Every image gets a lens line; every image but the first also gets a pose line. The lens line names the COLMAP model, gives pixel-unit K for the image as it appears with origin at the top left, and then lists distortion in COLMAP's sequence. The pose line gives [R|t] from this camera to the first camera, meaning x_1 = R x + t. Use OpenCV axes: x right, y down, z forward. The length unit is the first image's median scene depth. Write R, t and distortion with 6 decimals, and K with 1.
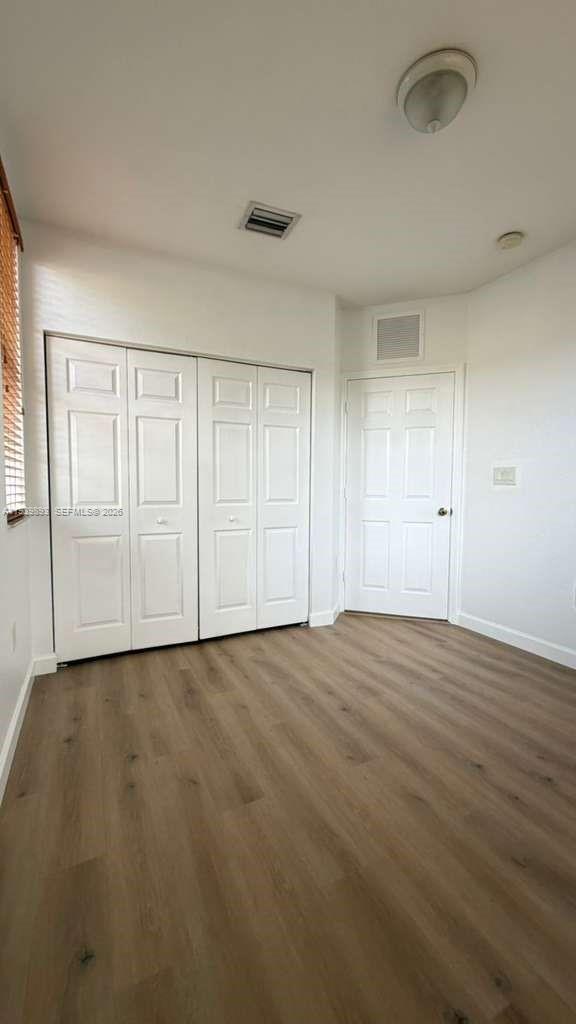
lens RADIAL K [[408.5, 0, 288.0], [0, 408.5, 512.0], [0, 0, 1]] dist [-0.001493, 0.000862]
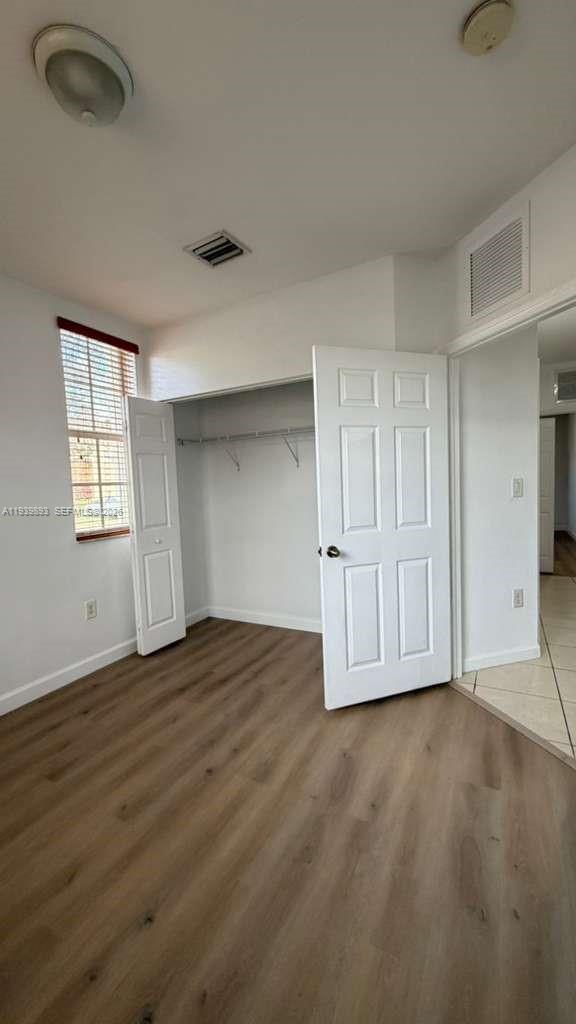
lens RADIAL K [[408.5, 0, 288.0], [0, 408.5, 512.0], [0, 0, 1]] dist [-0.001493, 0.000862]
pose [[0.582227, 0.028774, -0.812517, 0.879480], [-0.011154, 0.999562, 0.027404, -0.109115], [0.812950, -0.006892, 0.582293, 0.565204]]
